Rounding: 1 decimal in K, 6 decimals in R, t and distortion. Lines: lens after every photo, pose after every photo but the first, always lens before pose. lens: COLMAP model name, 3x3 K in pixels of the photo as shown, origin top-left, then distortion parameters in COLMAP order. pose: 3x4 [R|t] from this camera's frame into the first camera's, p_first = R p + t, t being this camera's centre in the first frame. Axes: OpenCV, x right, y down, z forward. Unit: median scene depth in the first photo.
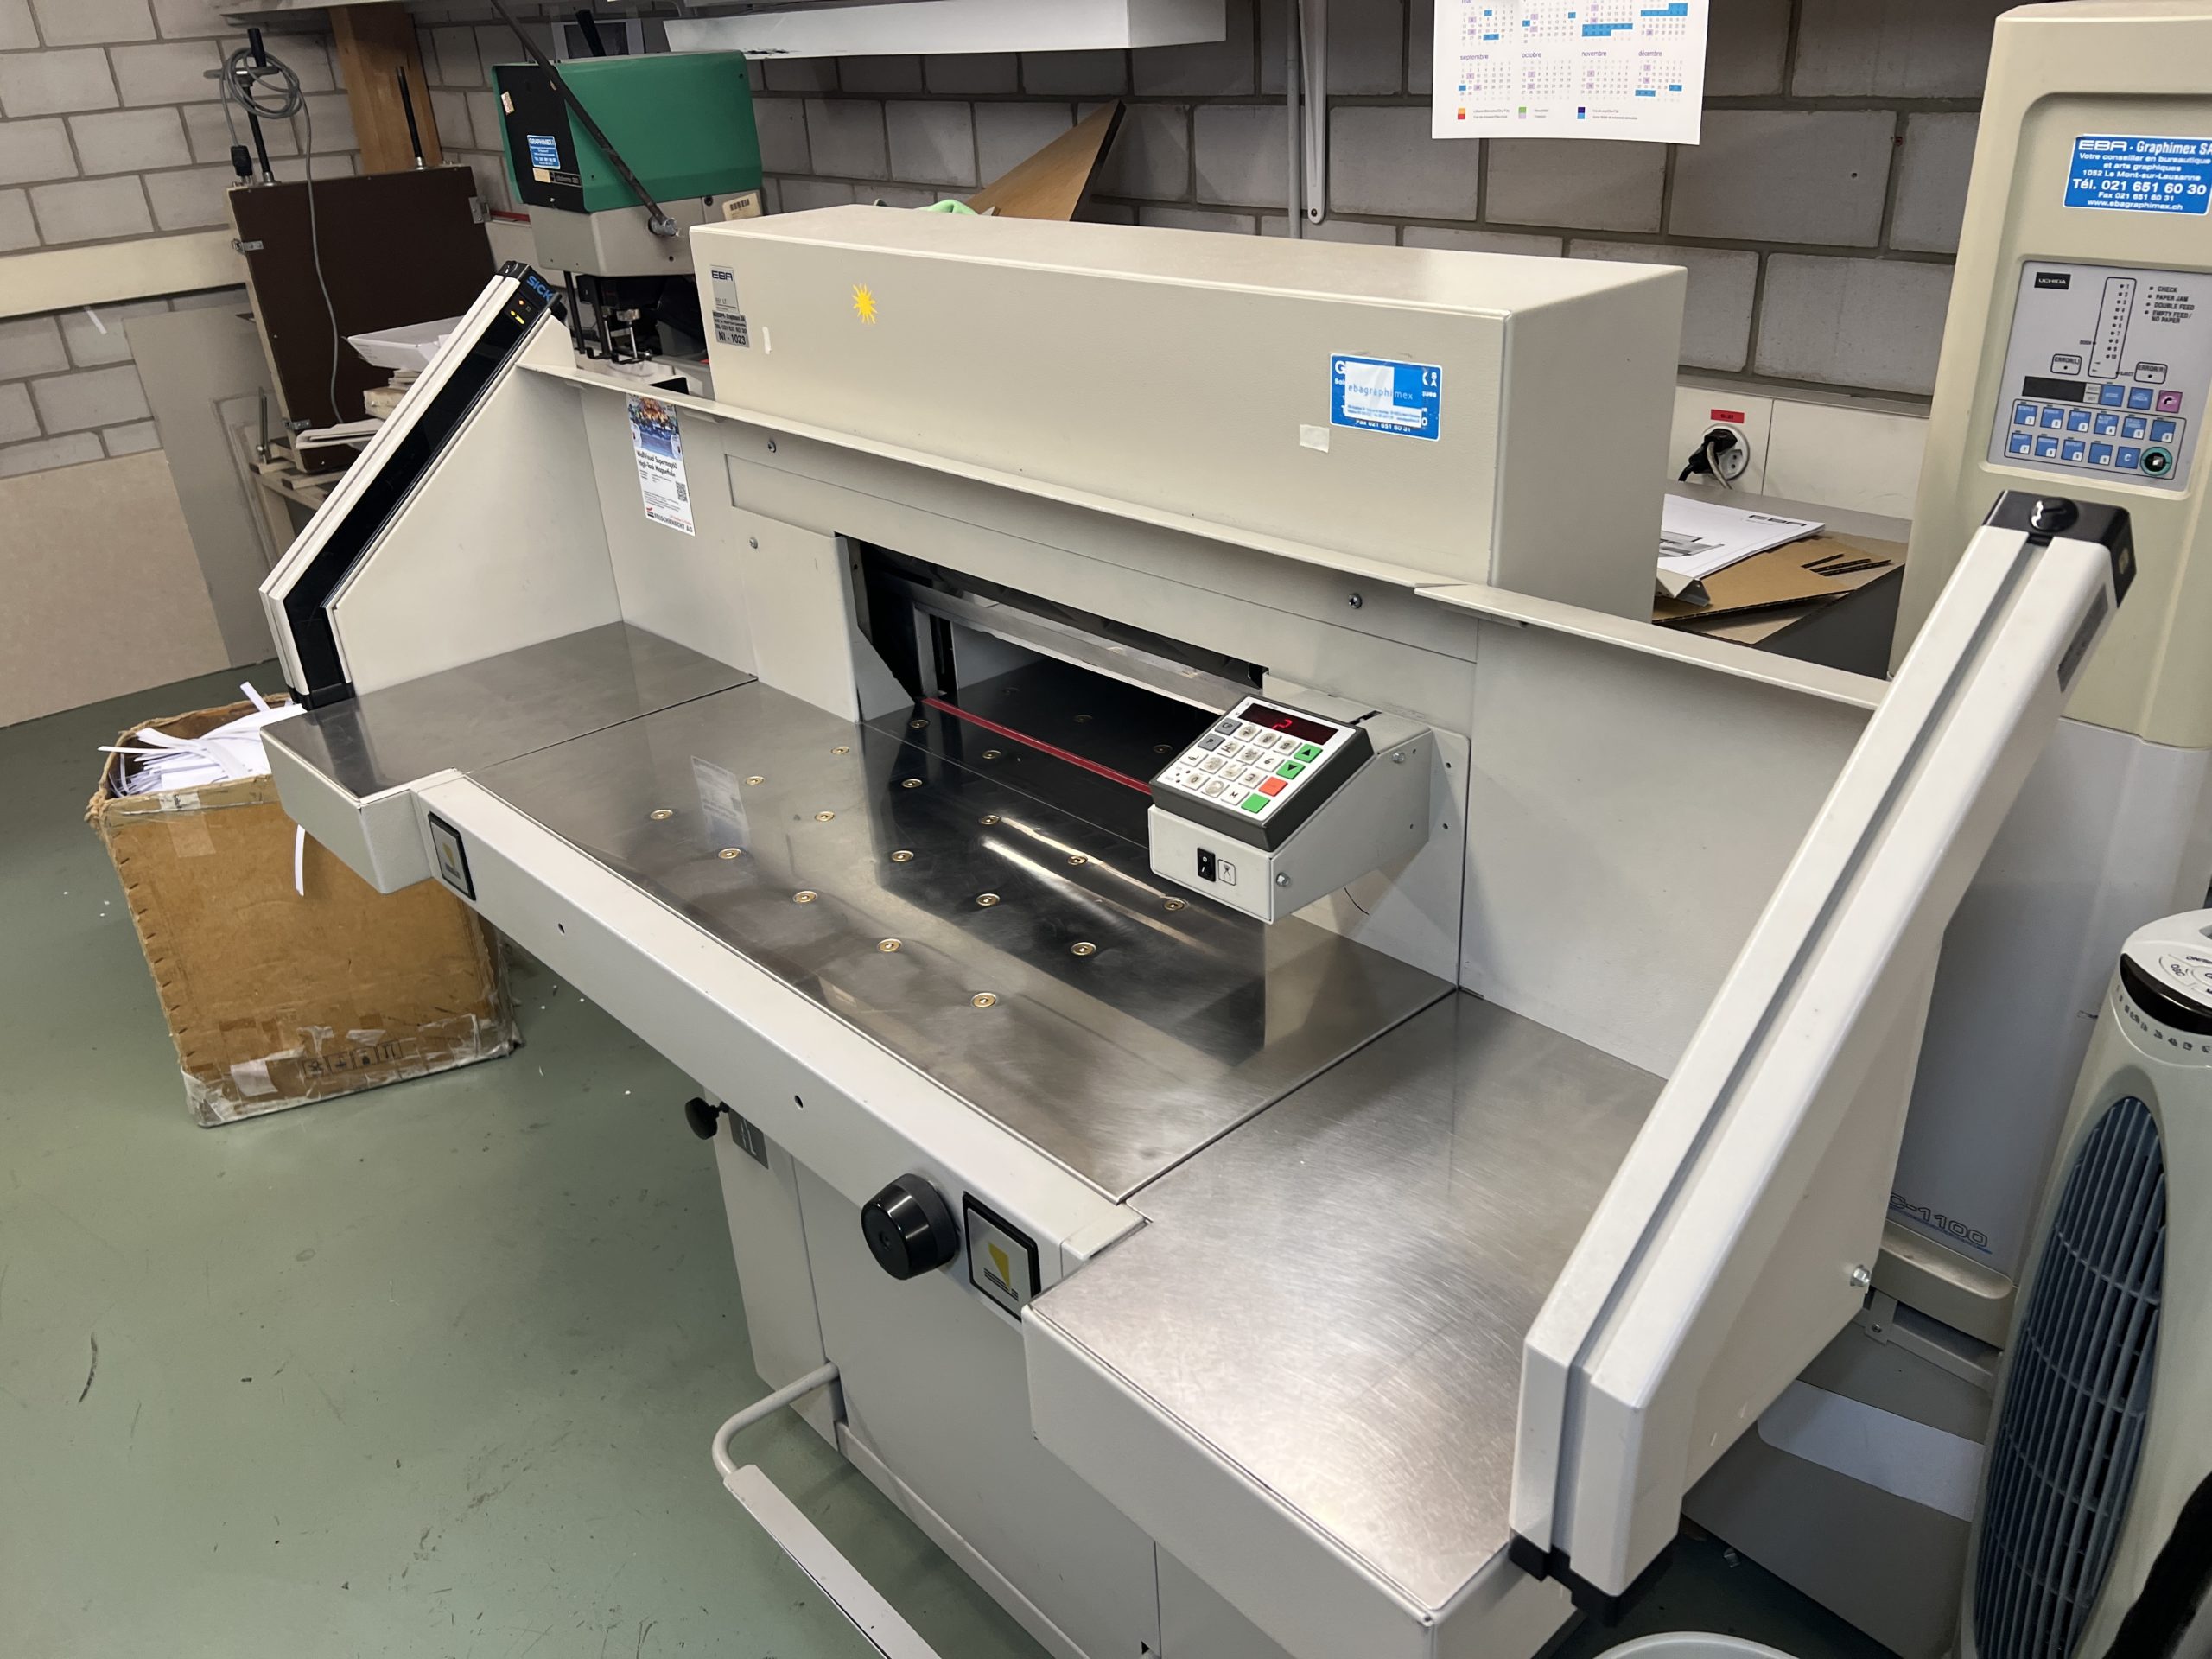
lens RADIAL K [[1666.9, 0, 1116.3], [0, 1666.9, 847.3], [0, 0, 1]] dist [0.049141, -0.059594]
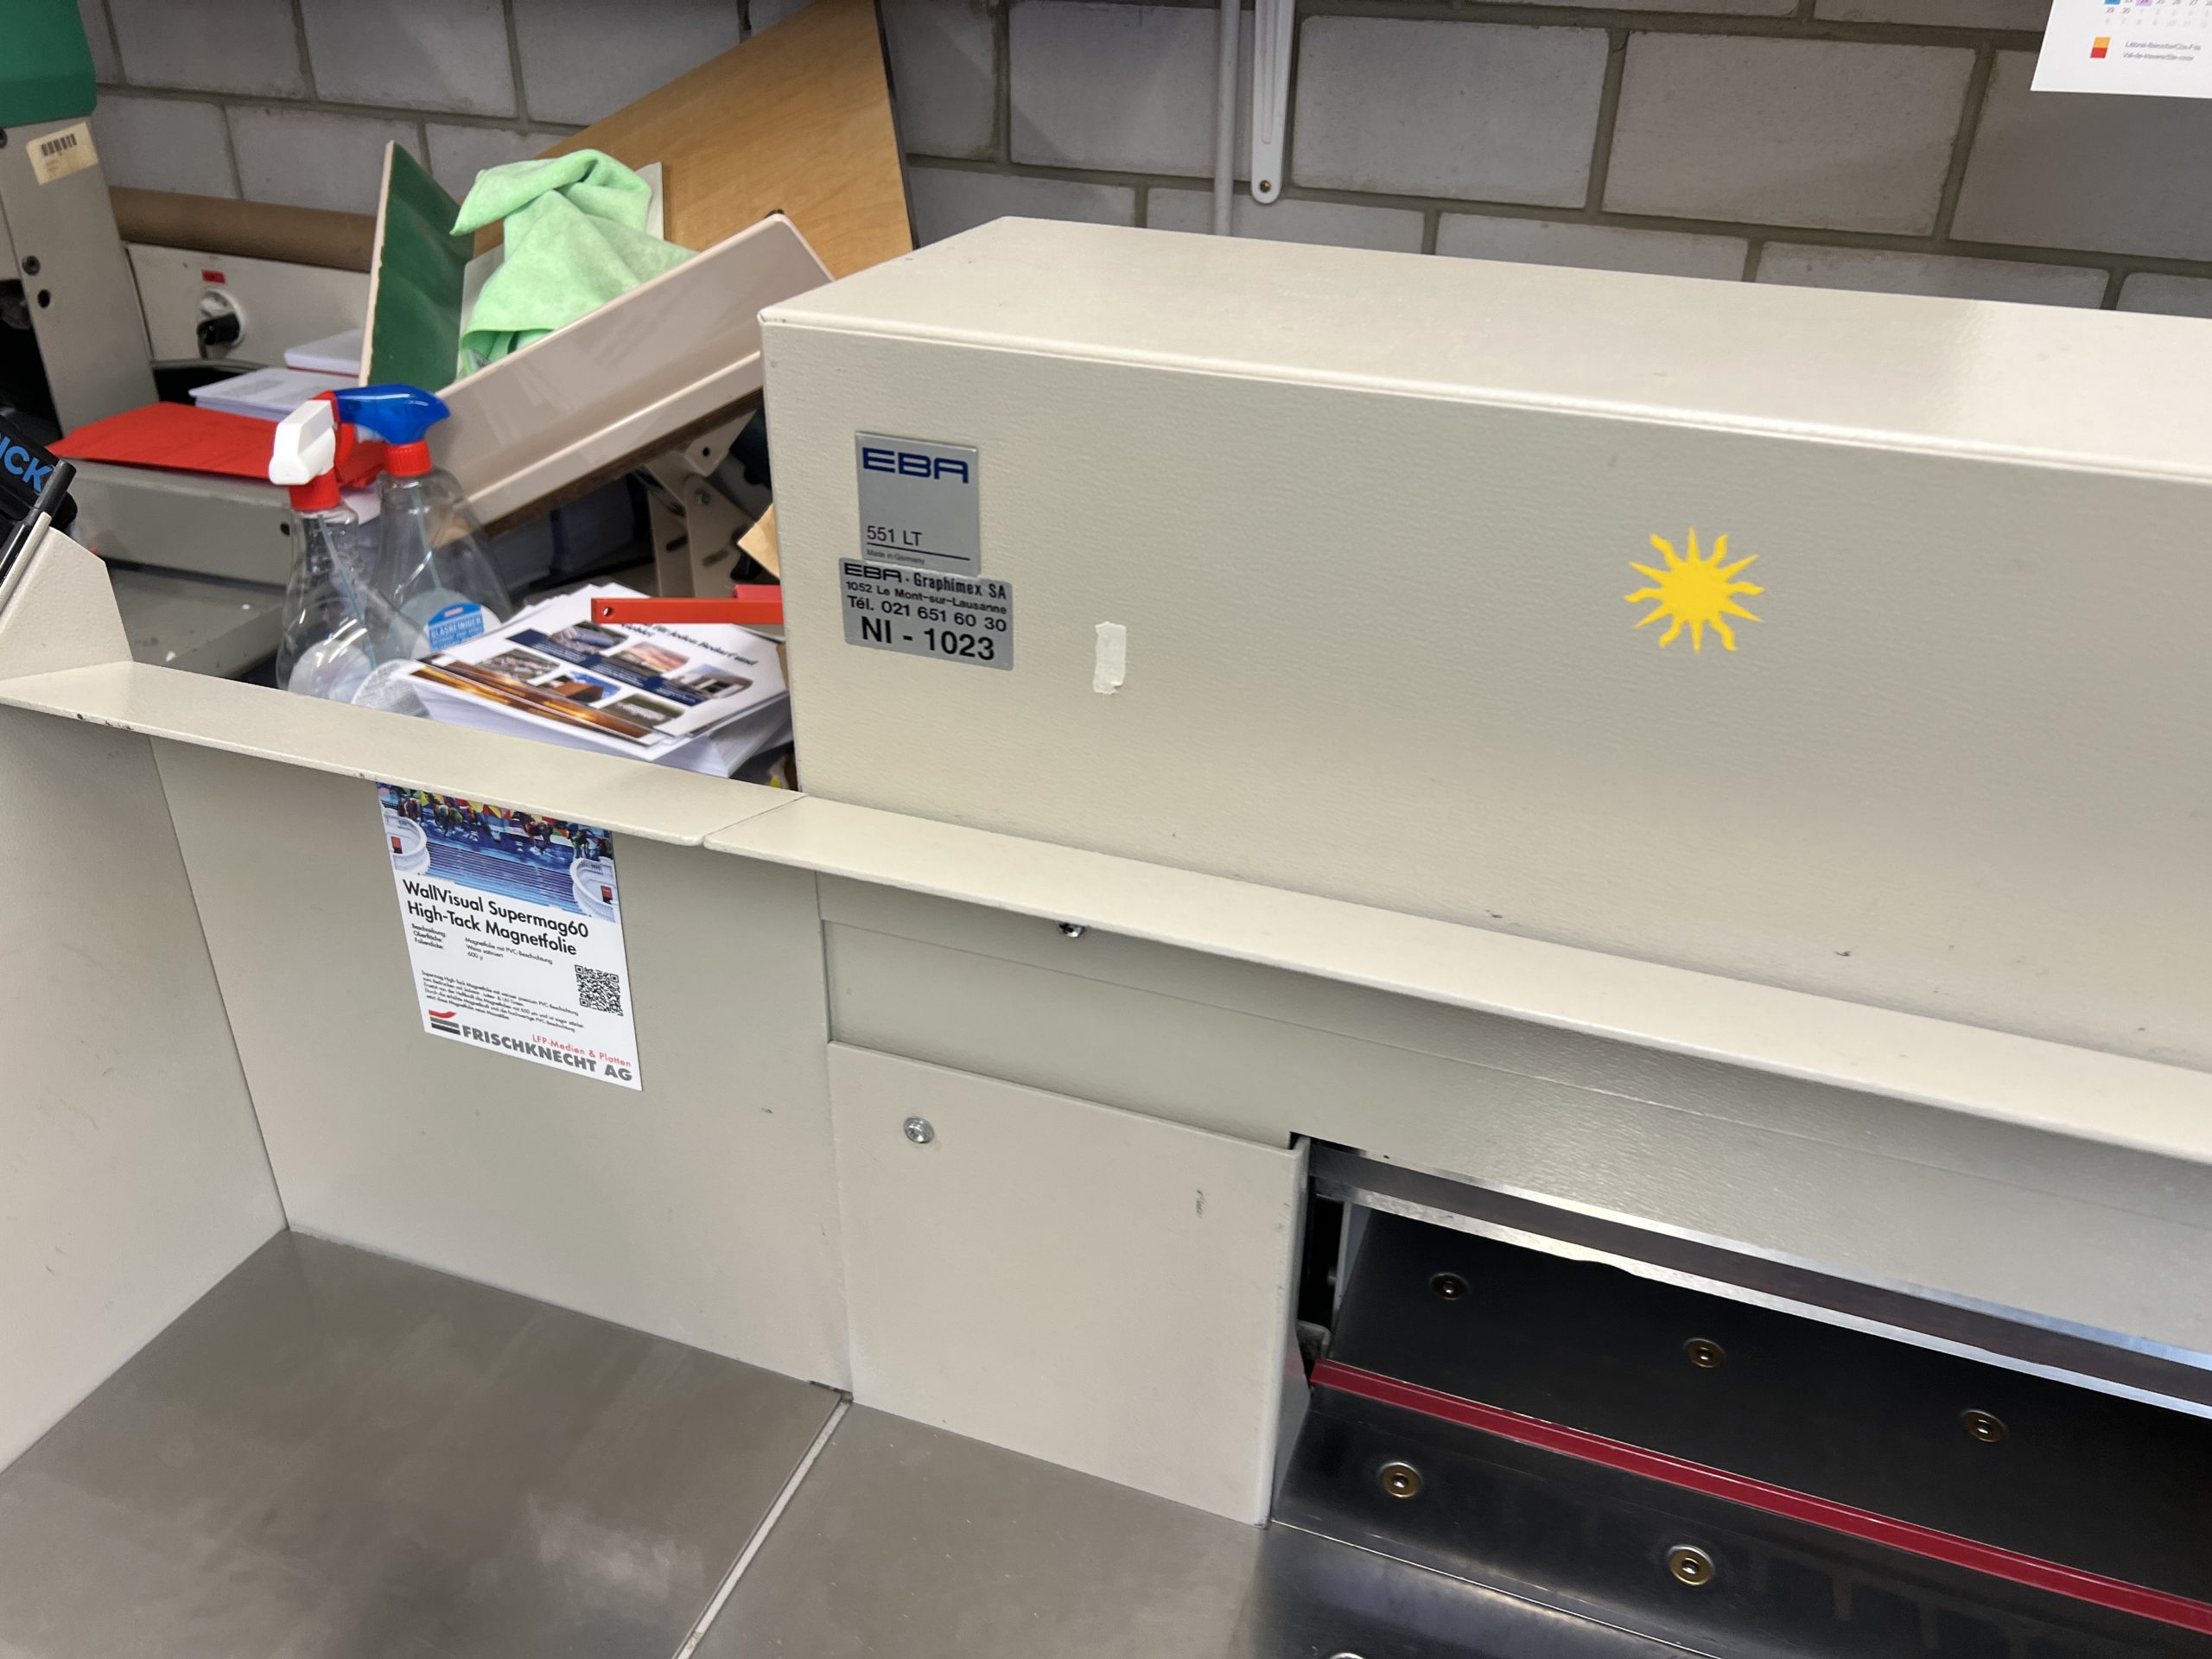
lens RADIAL K [[1666.9, 0, 1130.7], [0, 1666.9, 822.0], [0, 0, 1]] dist [0.049141, -0.059594]
pose [[0.880729, -0.164243, 0.444230, -0.318389], [0.150065, 0.986391, 0.067173, -0.259035], [-0.449217, 0.007502, 0.893391, 0.622322]]
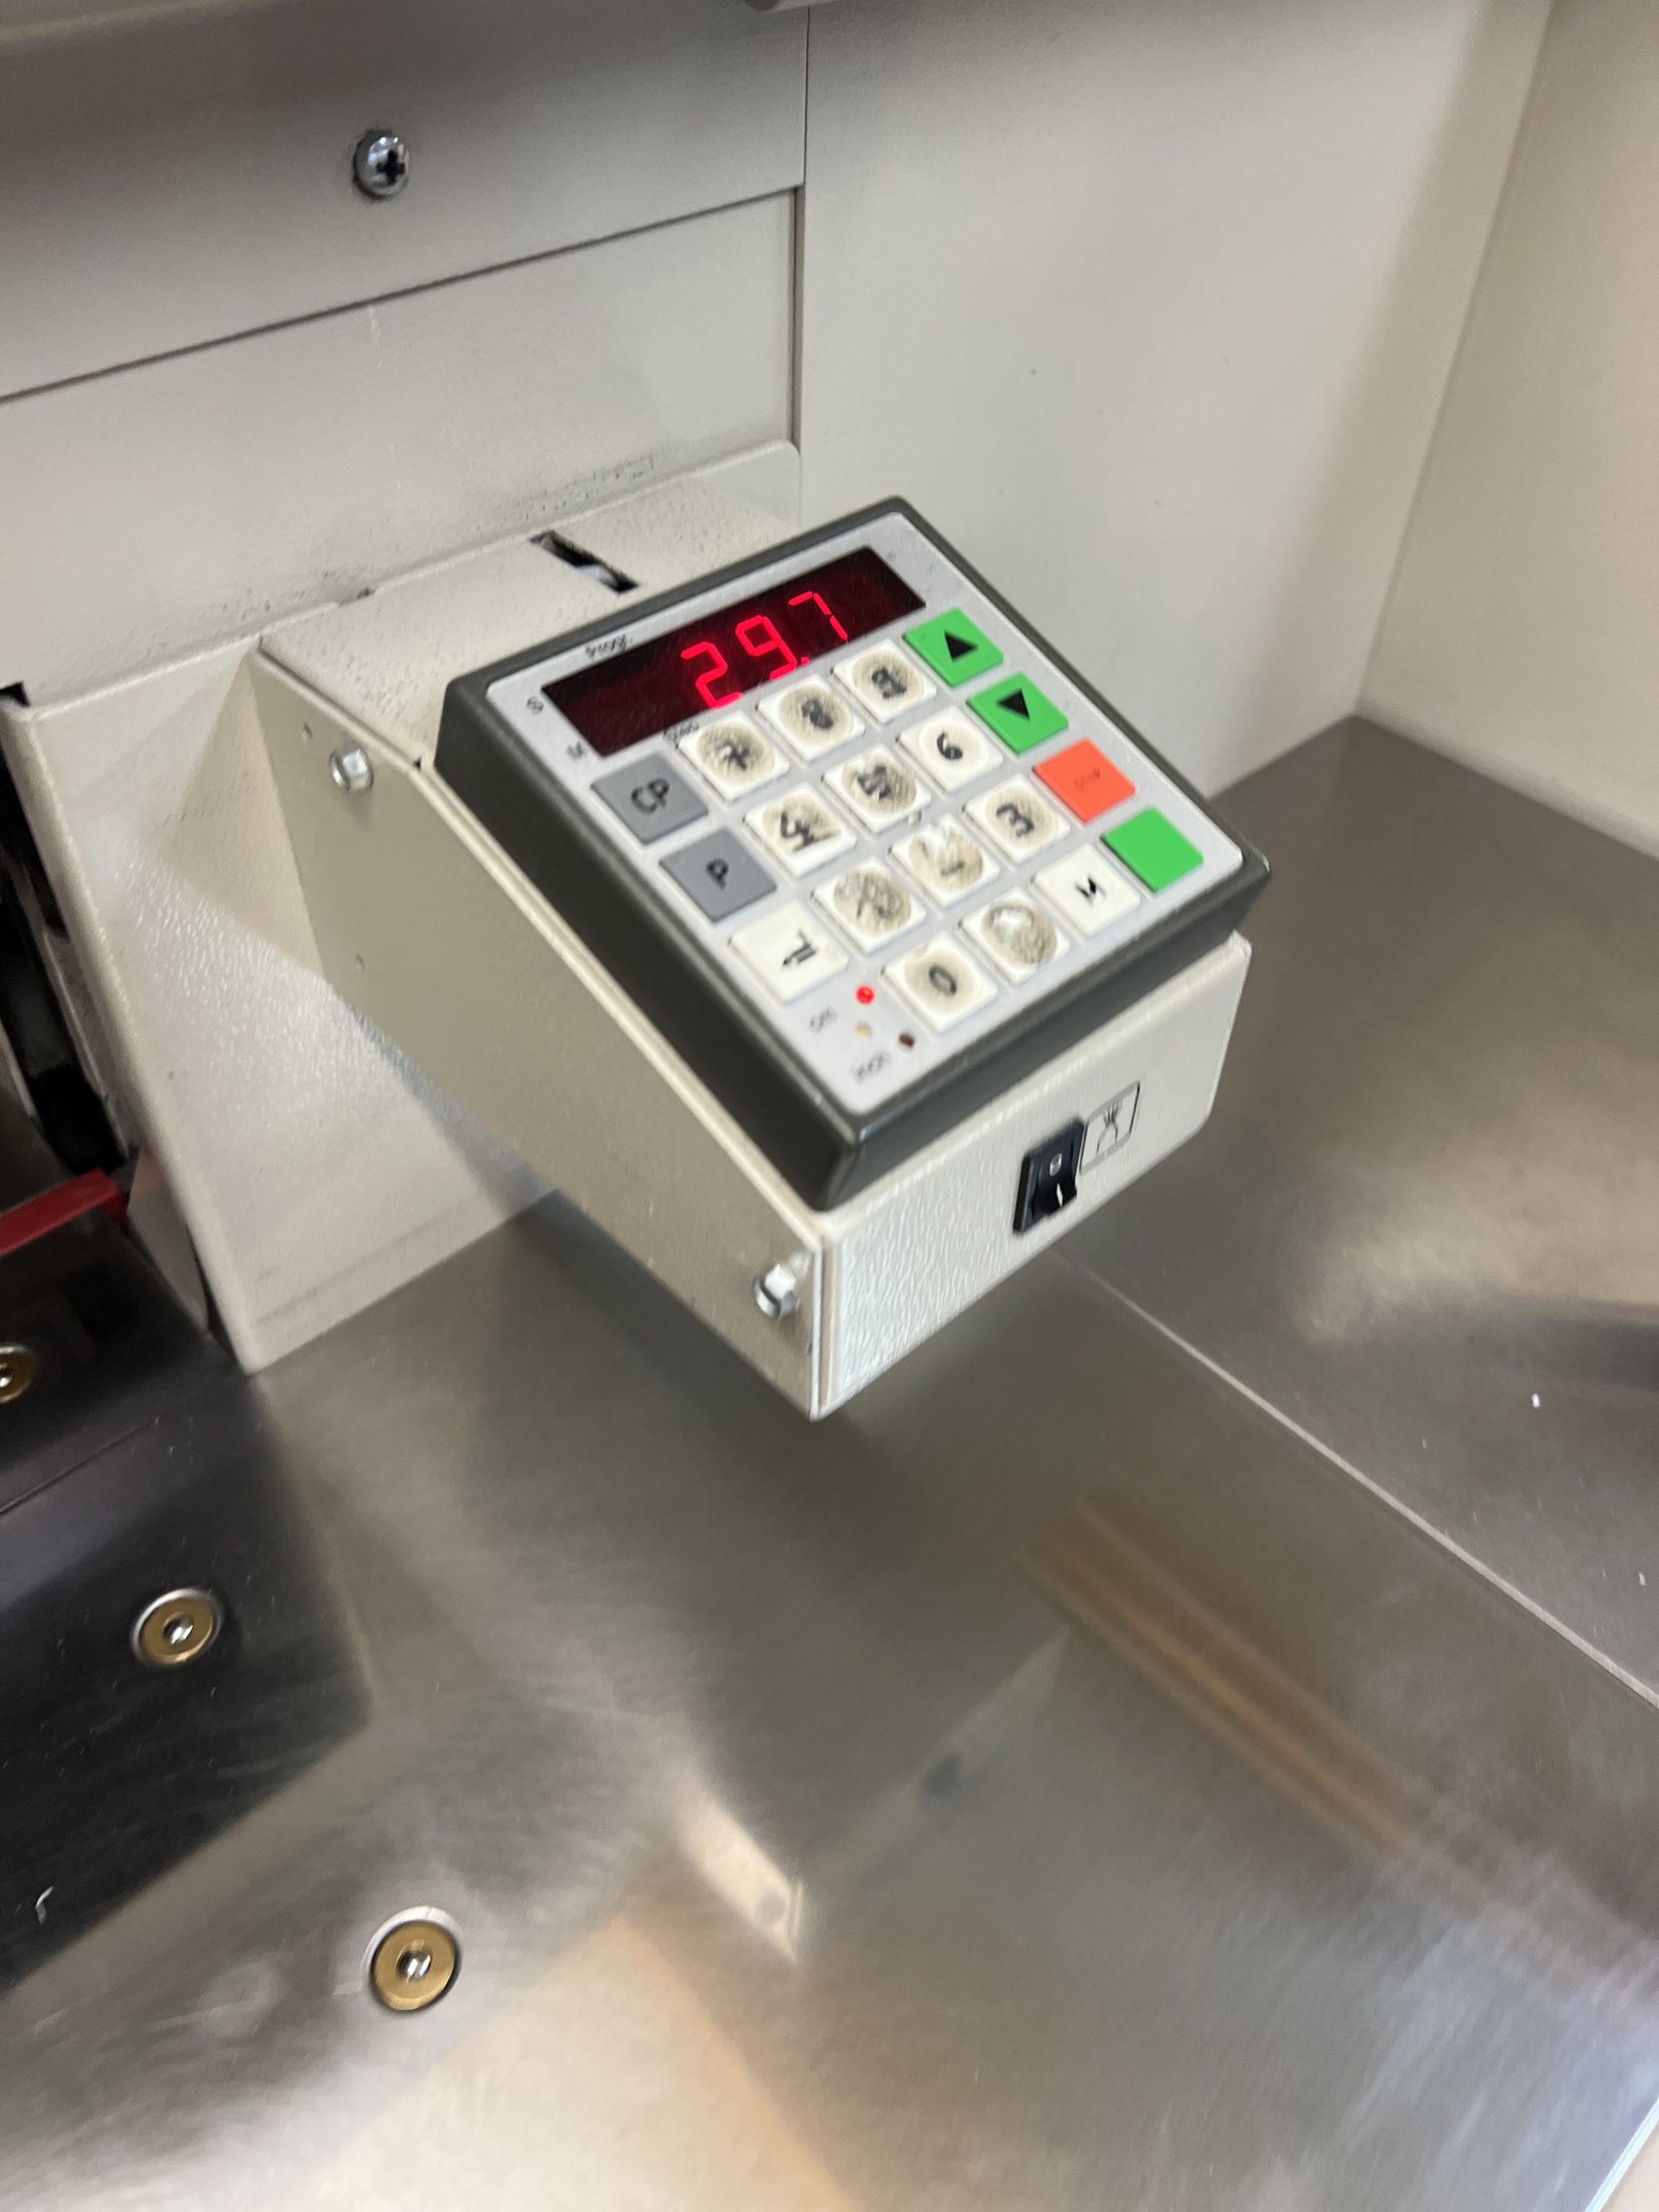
lens RADIAL K [[1666.9, 0, 799.6], [0, 1666.9, 1083.5], [0, 0, 1]] dist [0.049141, -0.059594]
pose [[-0.002619, -0.654698, 0.755886, -0.090293], [0.435158, 0.679821, 0.590323, -0.112602], [-0.900350, 0.330476, 0.283117, 0.585971]]
